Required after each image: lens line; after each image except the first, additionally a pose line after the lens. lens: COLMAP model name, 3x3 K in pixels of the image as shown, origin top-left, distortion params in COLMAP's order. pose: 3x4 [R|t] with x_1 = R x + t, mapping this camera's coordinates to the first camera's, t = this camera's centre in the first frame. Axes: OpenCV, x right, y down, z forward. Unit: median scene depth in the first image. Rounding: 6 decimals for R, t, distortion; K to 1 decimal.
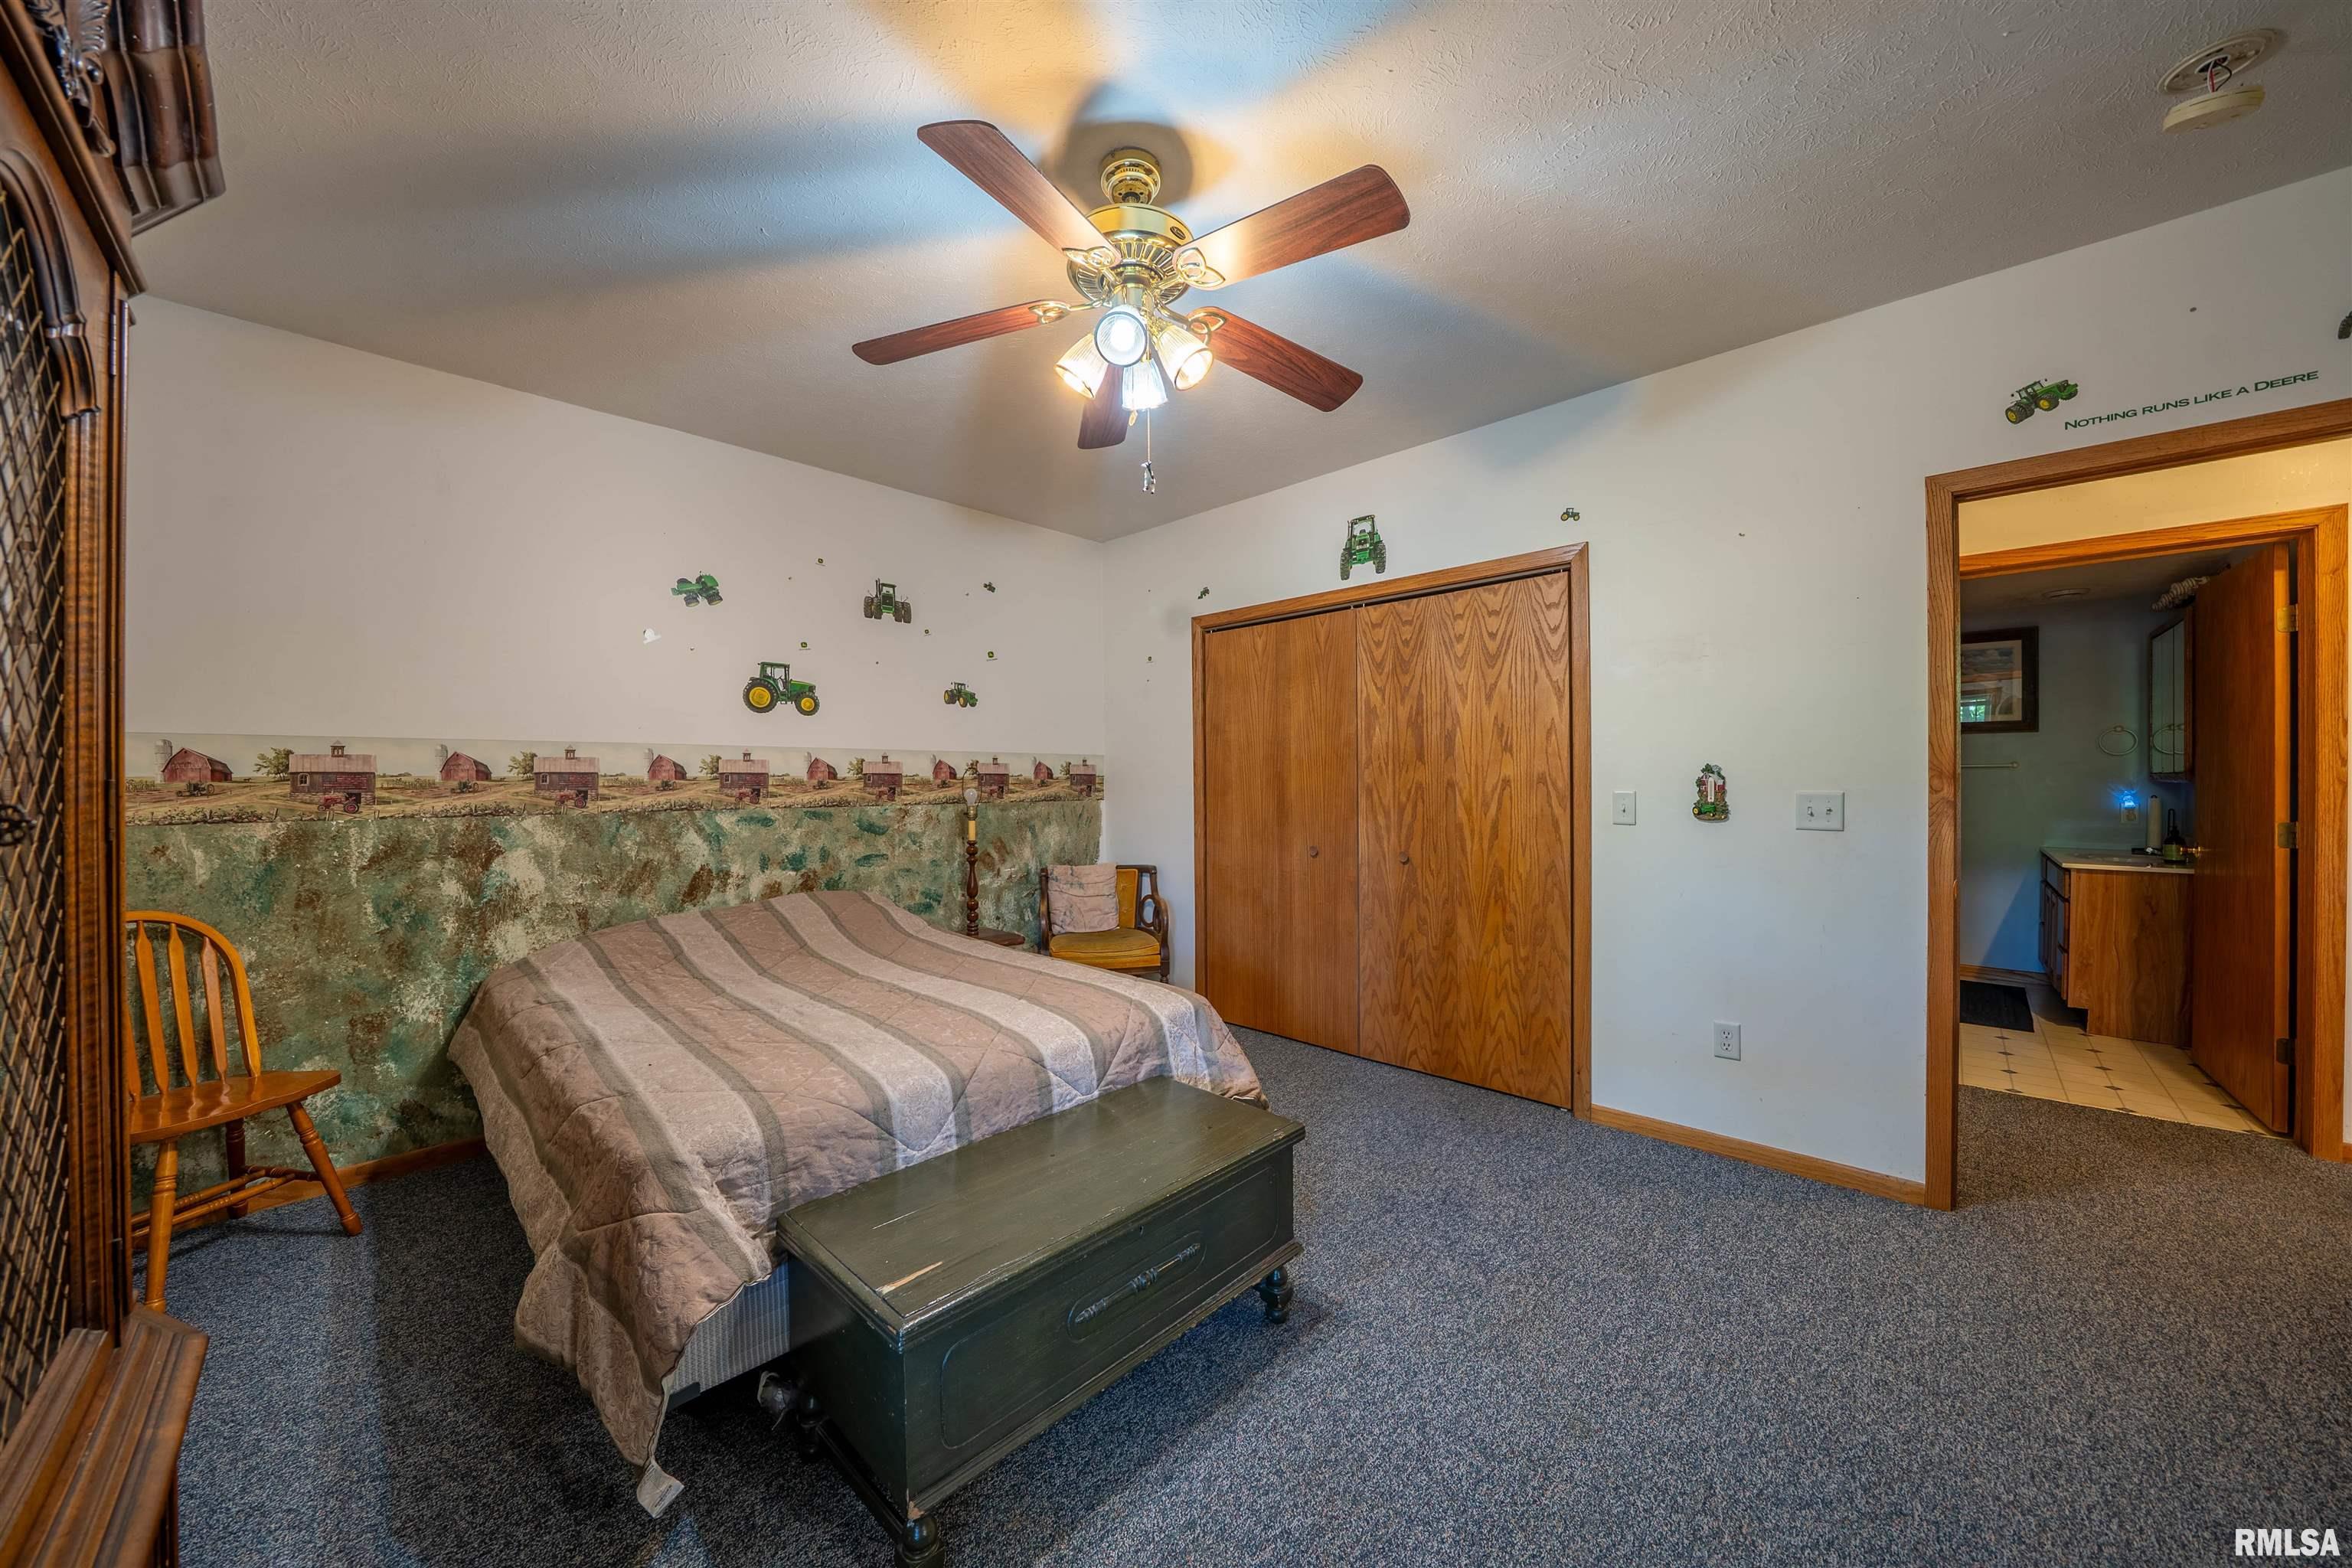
lens RADIAL K [[823.5, 0, 1175.4], [0, 823.5, 789.2], [0, 0, 1]] dist [-0.011819, 0.000242]
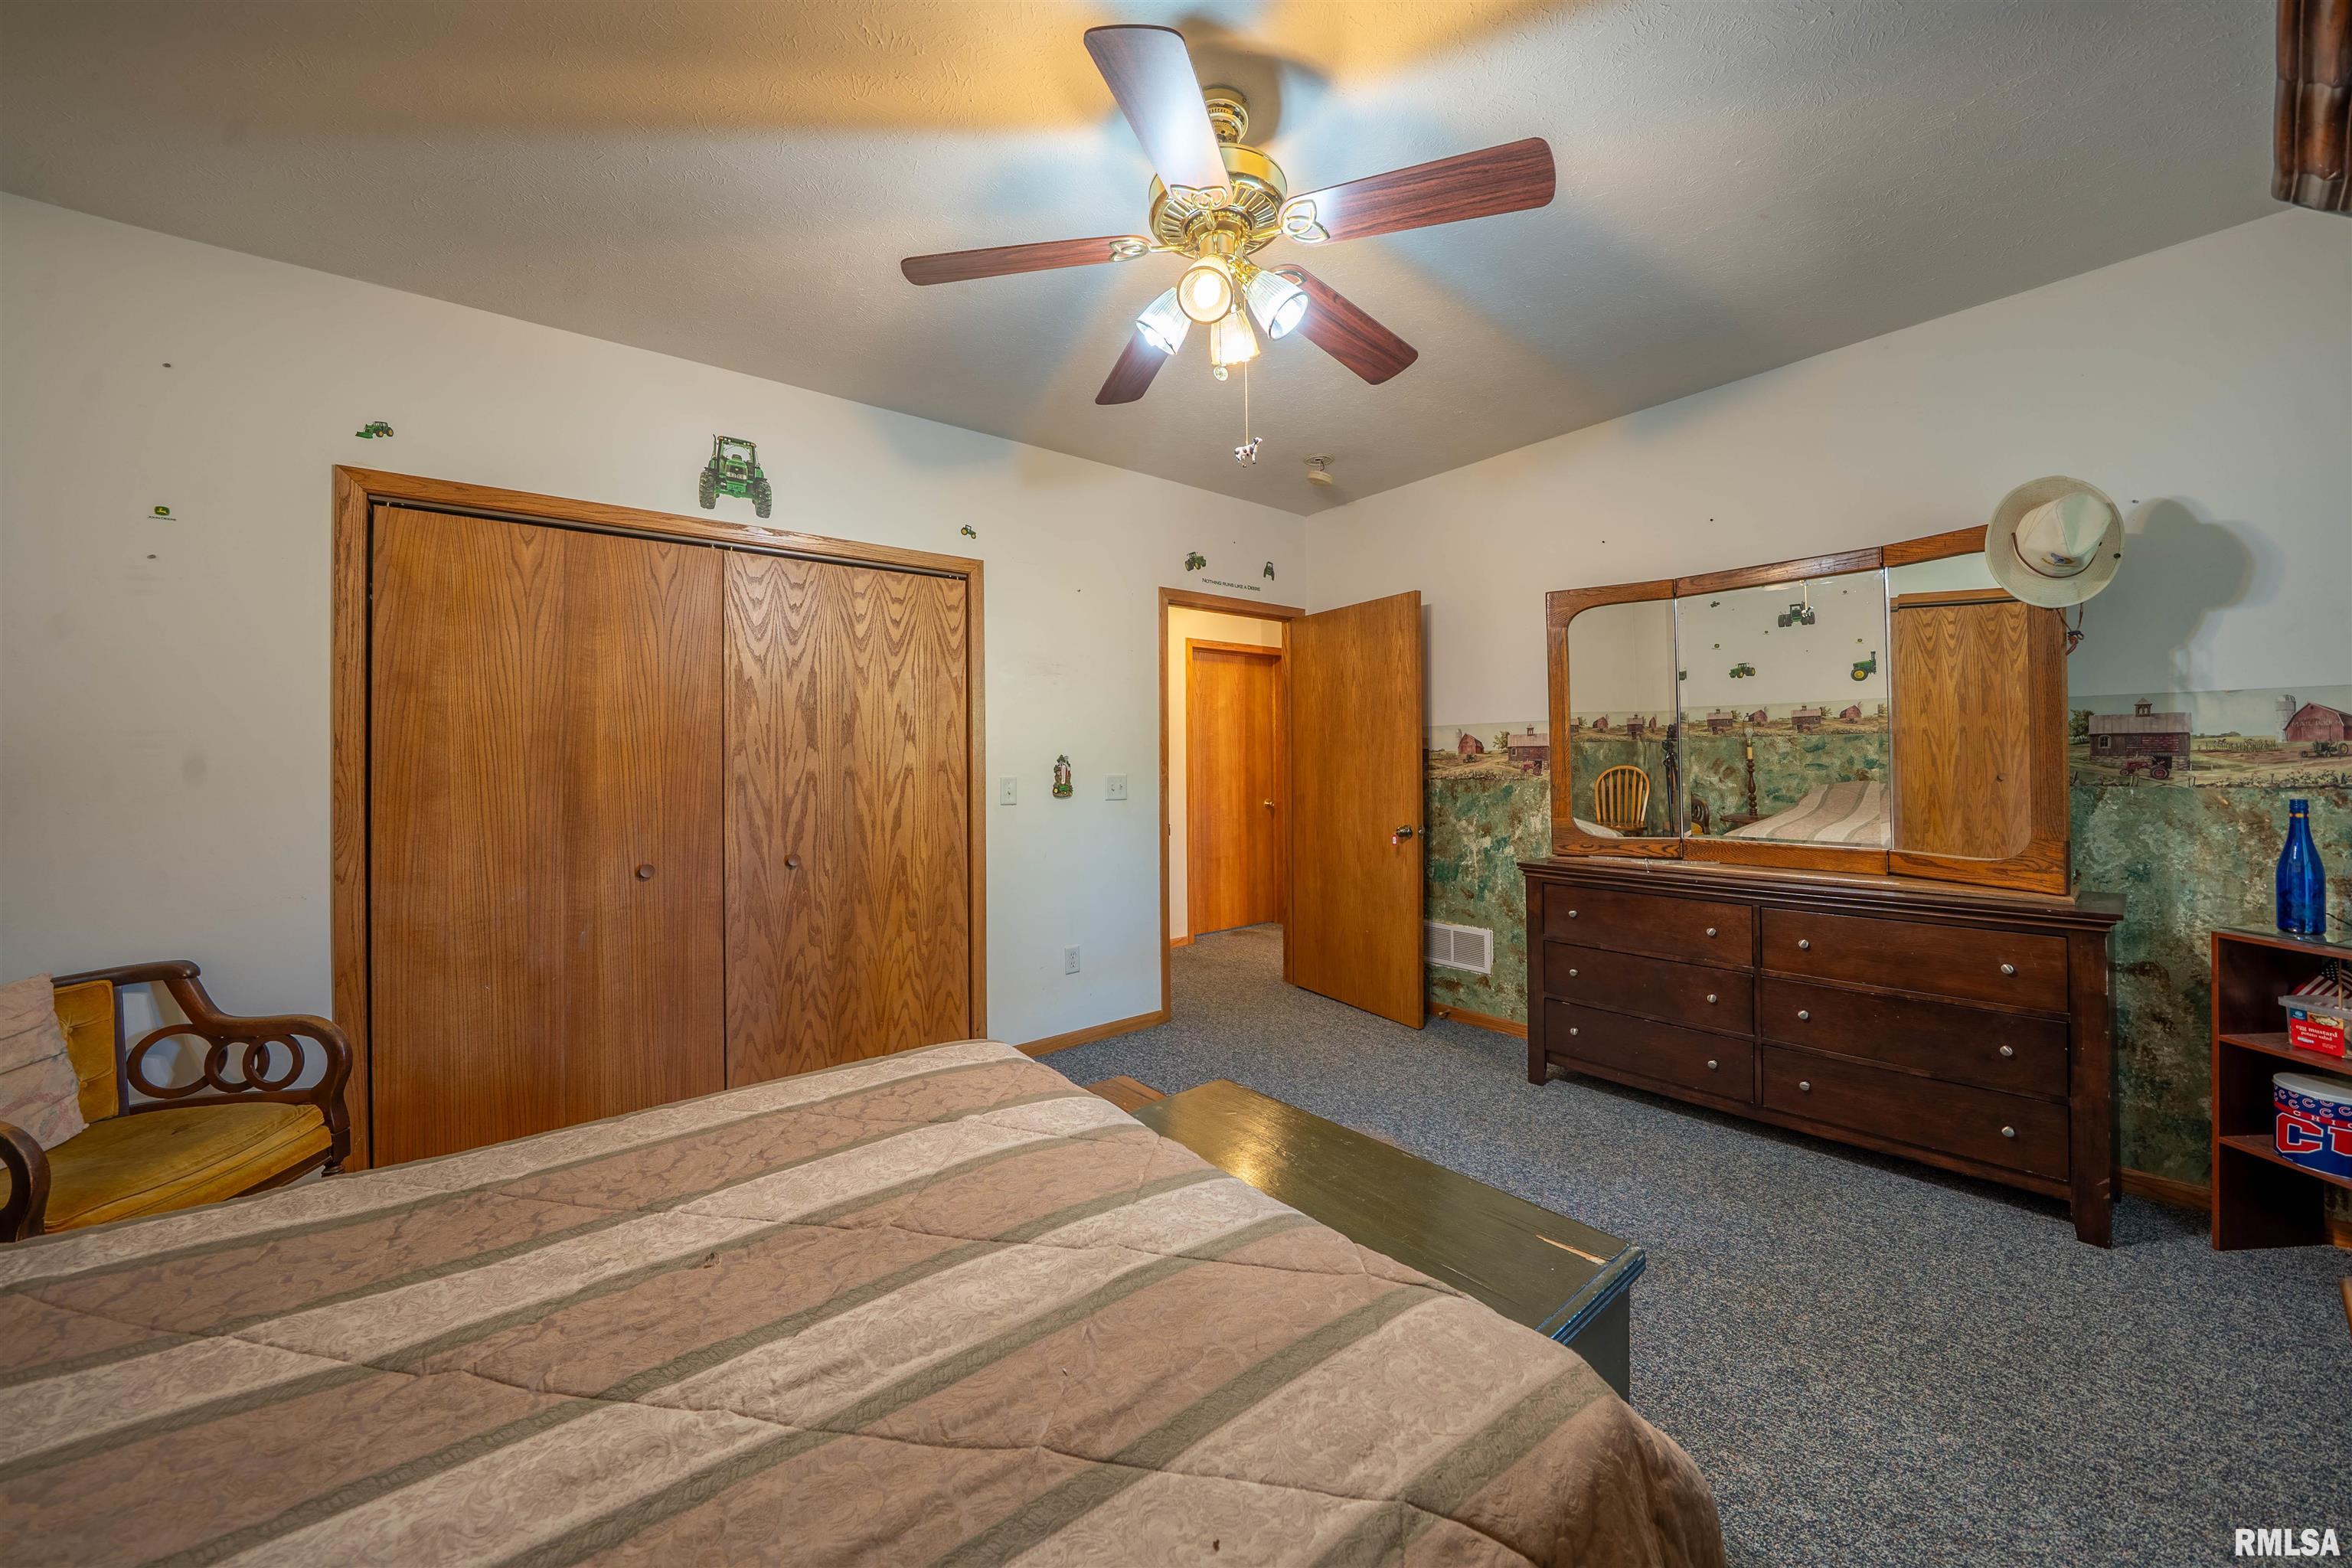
lens RADIAL K [[823.5, 0, 1180.1], [0, 823.5, 762.0], [0, 0, 1]] dist [-0.011819, 0.000242]
pose [[0.143816, 0.006729, 0.989582, -0.509885], [0.023470, 0.999672, -0.010208, -0.001113], [-0.989326, 0.024694, 0.143611, 0.487581]]
